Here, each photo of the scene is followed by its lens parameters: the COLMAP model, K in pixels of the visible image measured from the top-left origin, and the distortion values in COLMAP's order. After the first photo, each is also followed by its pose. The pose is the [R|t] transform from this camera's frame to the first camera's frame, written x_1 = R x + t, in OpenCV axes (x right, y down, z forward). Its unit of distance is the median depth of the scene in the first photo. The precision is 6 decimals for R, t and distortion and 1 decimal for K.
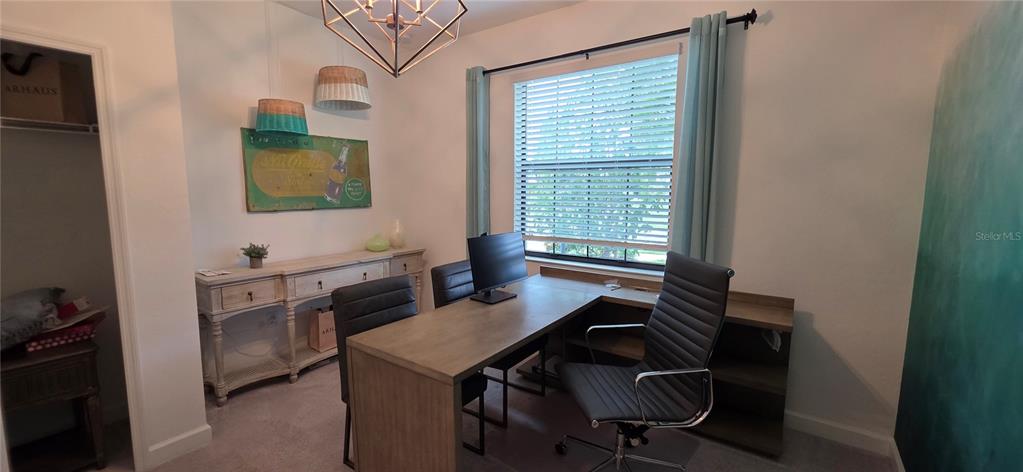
lens RADIAL K [[412.1, 0, 505.8], [0, 412.1, 236.3], [0, 0, 1]] dist [0.001430, -0.000298]
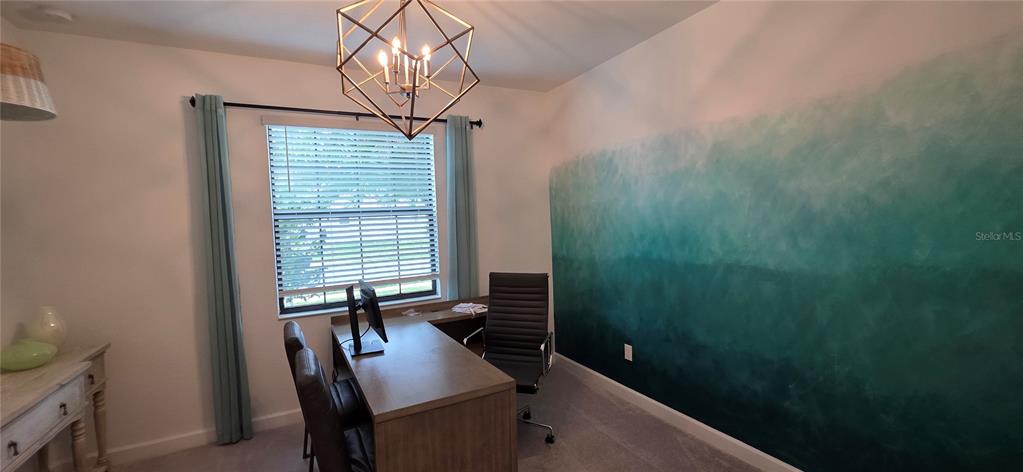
lens RADIAL K [[412.1, 0, 505.8], [0, 412.1, 236.3], [0, 0, 1]] dist [0.001430, -0.000298]
pose [[0.444787, -0.061844, 0.893498, -0.646743], [0.146114, 0.989259, -0.004264, -0.056345], [-0.883637, 0.132449, 0.449046, 0.189619]]
